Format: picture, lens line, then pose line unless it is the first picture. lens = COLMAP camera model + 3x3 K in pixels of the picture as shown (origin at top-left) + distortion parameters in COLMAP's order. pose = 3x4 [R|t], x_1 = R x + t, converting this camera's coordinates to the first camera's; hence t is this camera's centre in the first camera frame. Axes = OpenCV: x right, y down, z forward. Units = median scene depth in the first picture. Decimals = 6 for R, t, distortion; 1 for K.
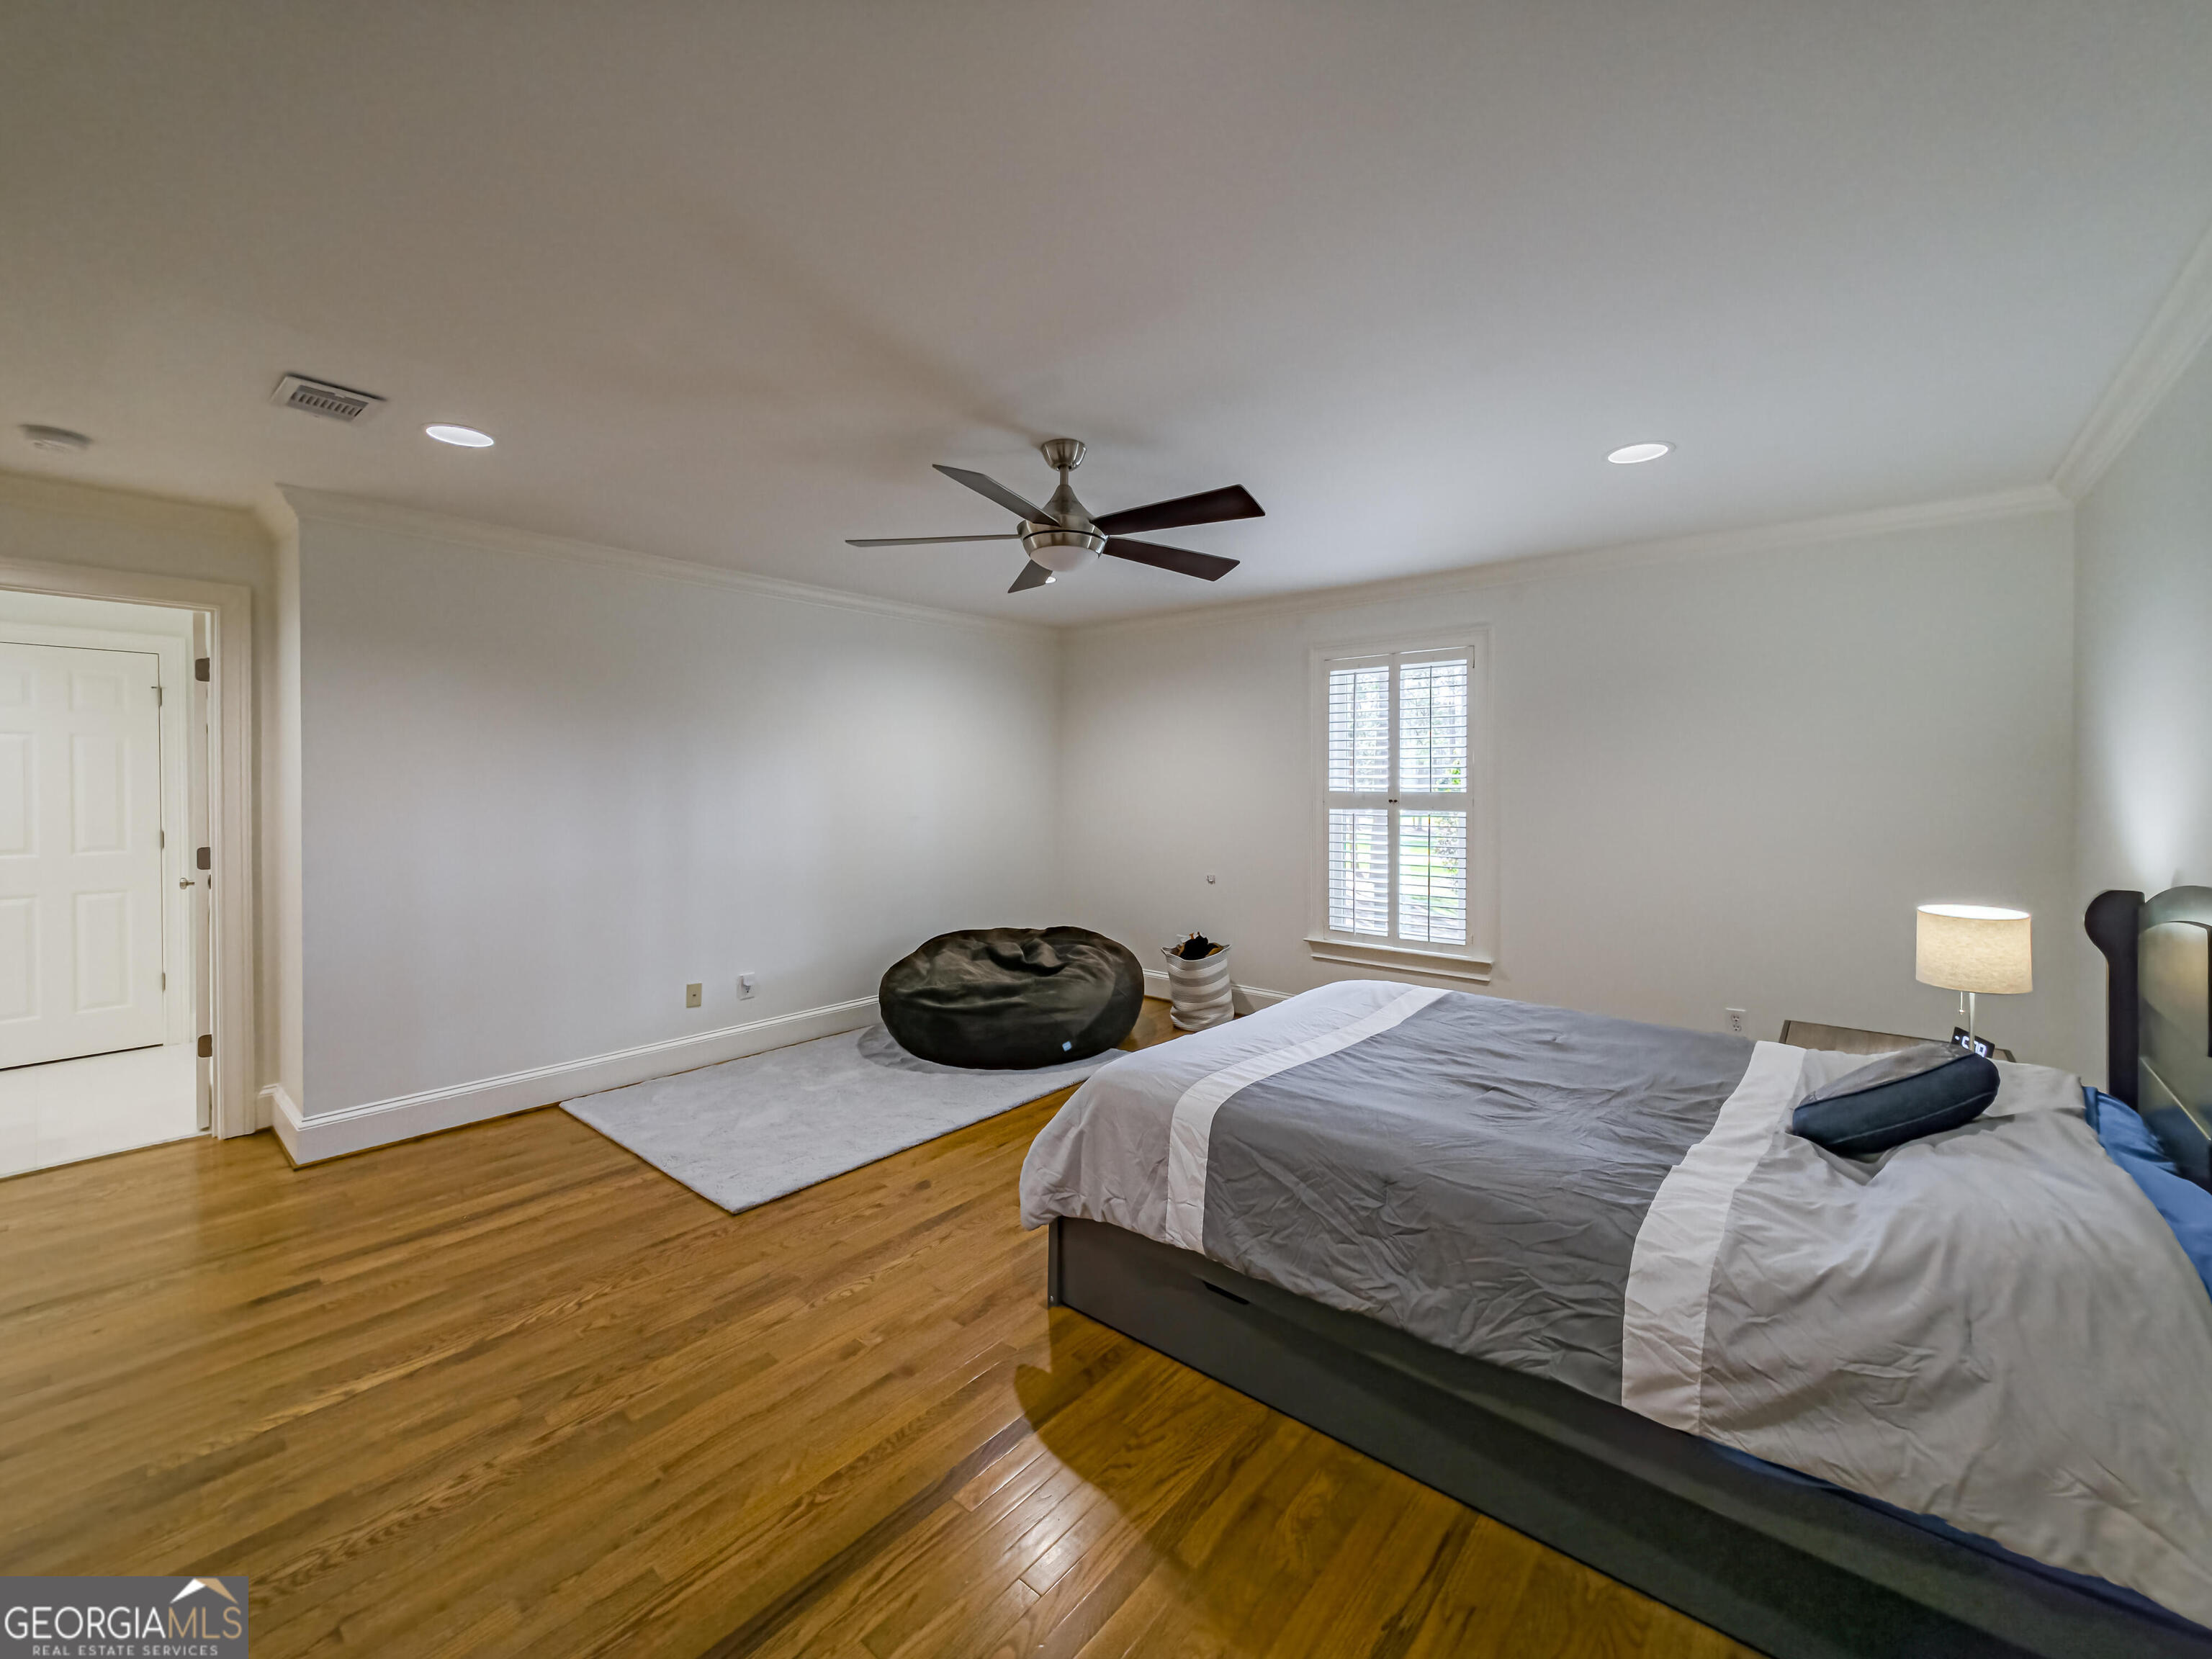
lens RADIAL K [[892.5, 0, 1104.8], [0, 892.5, 796.6], [0, 0, 1]] dist [0.001478, -0.000055]
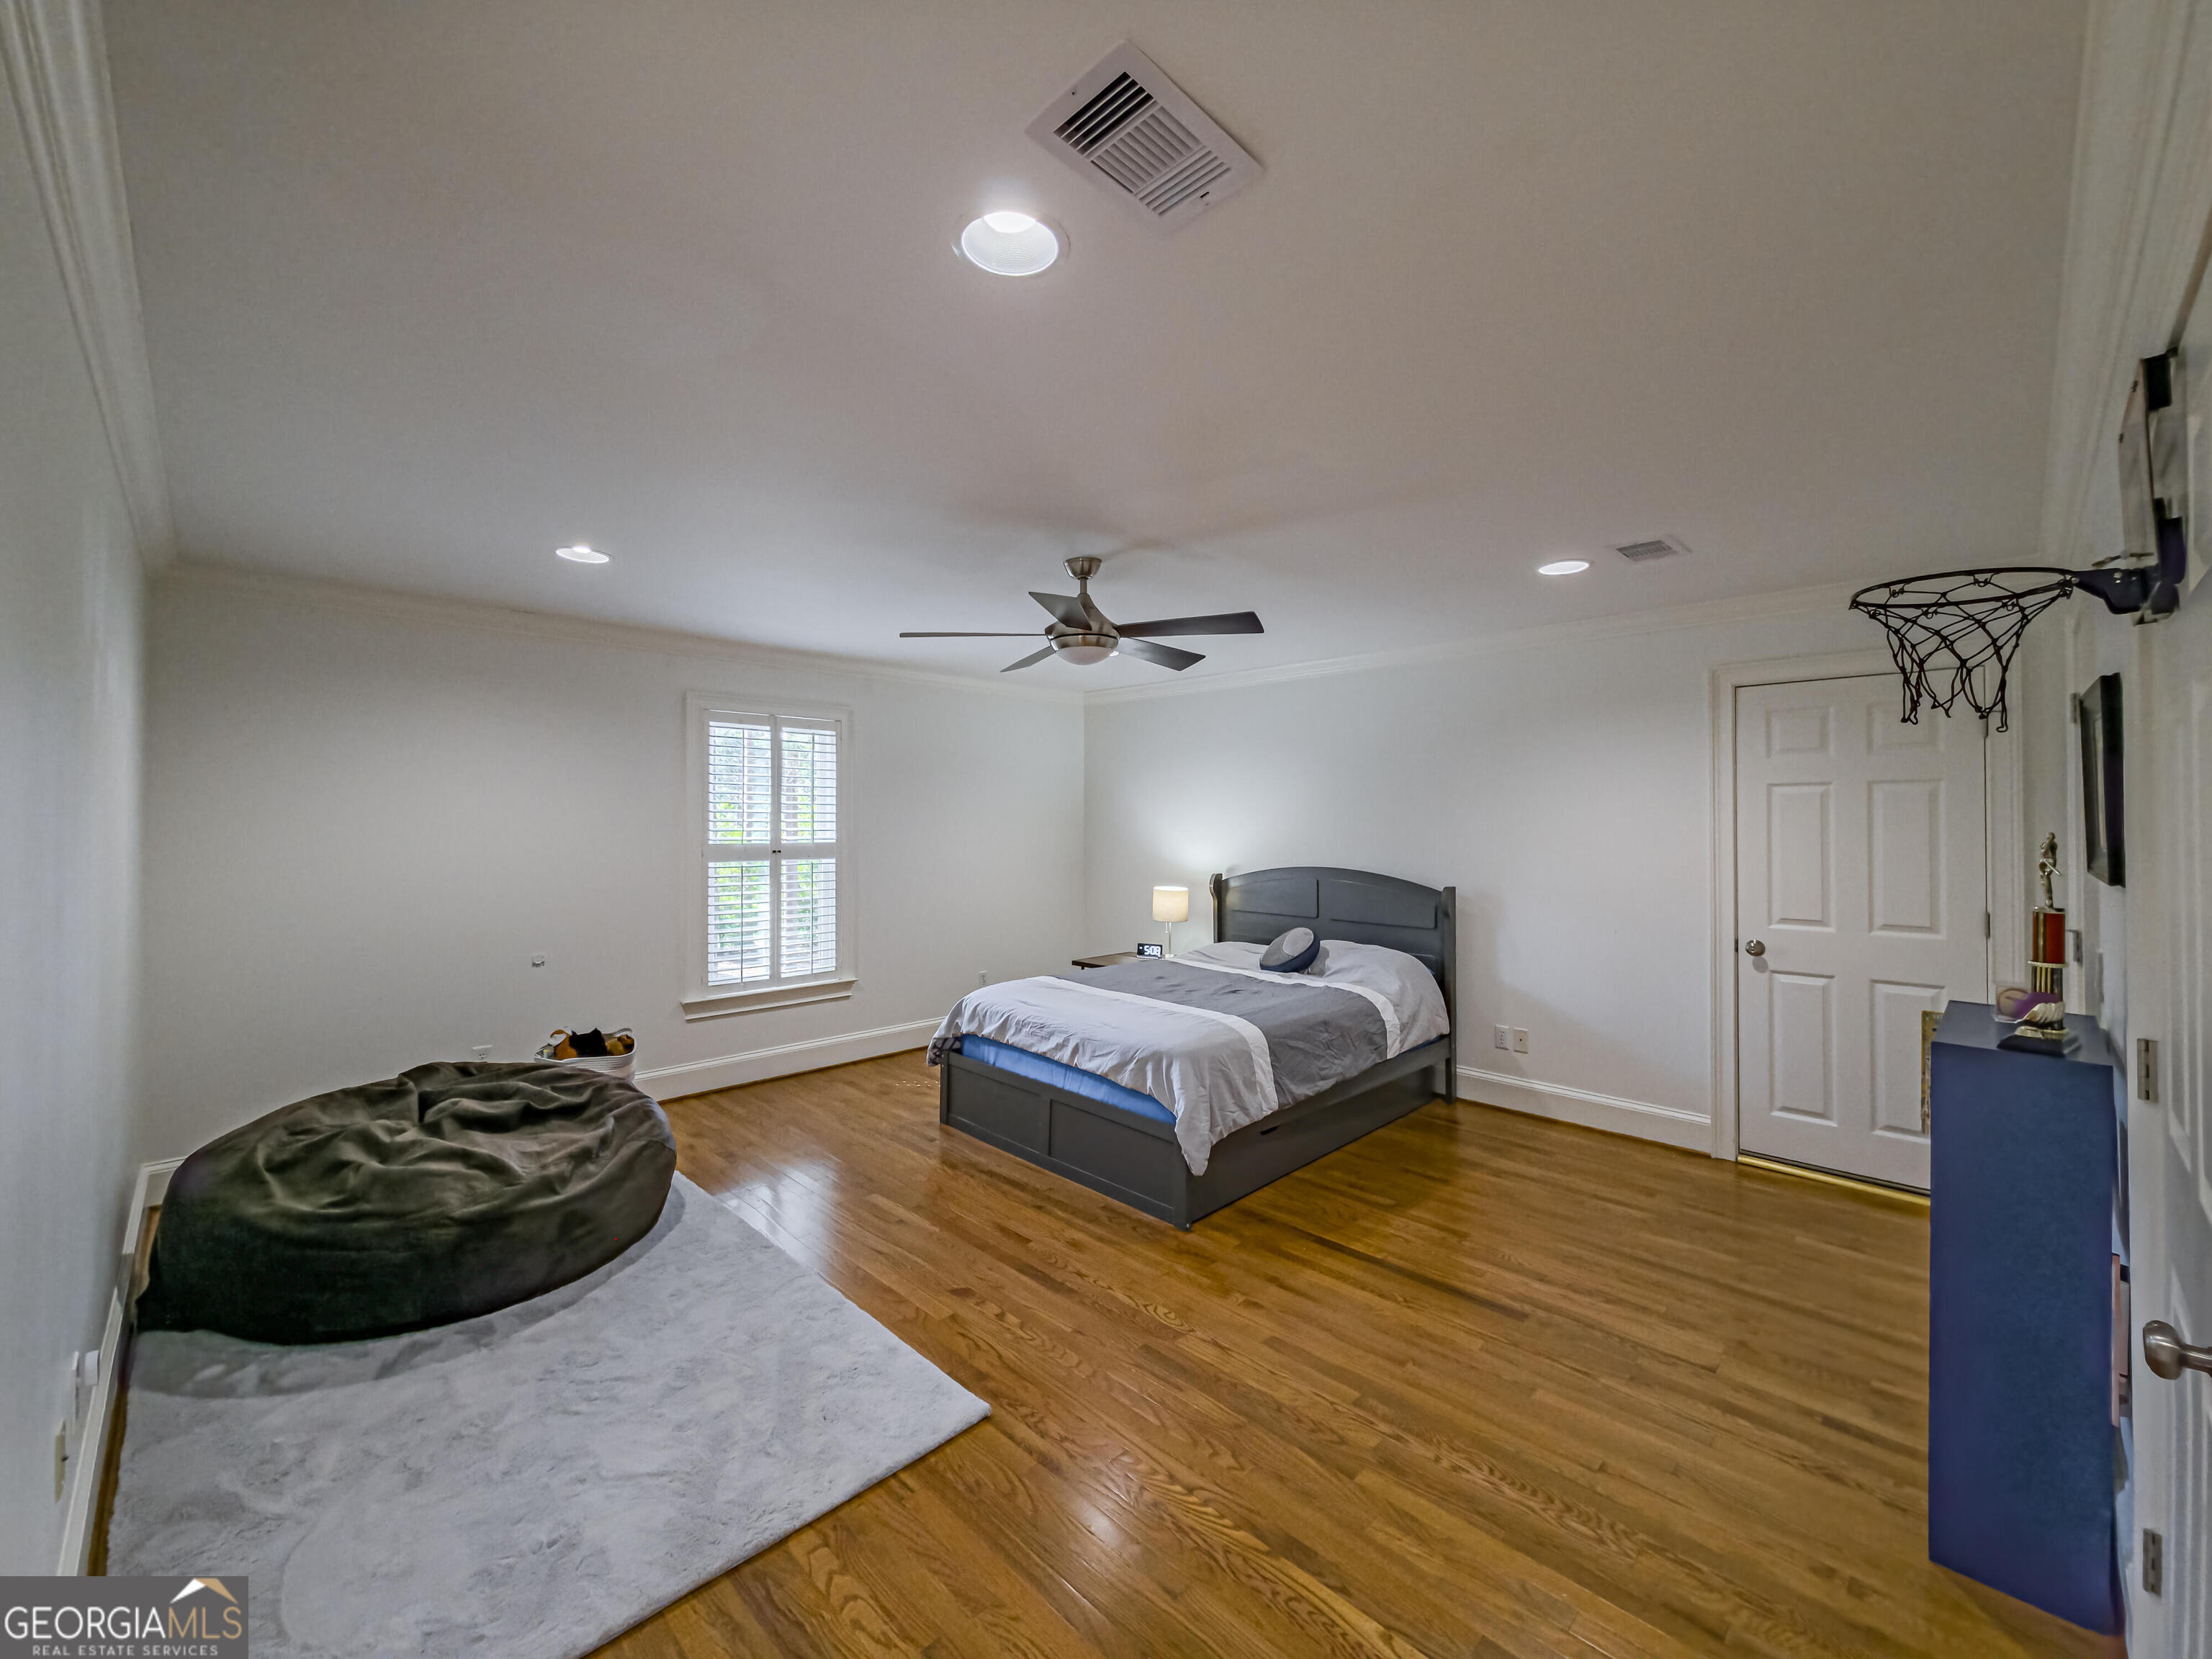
lens RADIAL K [[903.7, 0, 1097.2], [0, 903.7, 816.8], [0, 0, 1]] dist [0.001778, 0.000144]
pose [[0.087020, 0.006132, 0.996188, -1.158795], [0.015460, 0.999852, -0.007505, -0.036680], [-0.996087, 0.016054, 0.086913, 0.816056]]
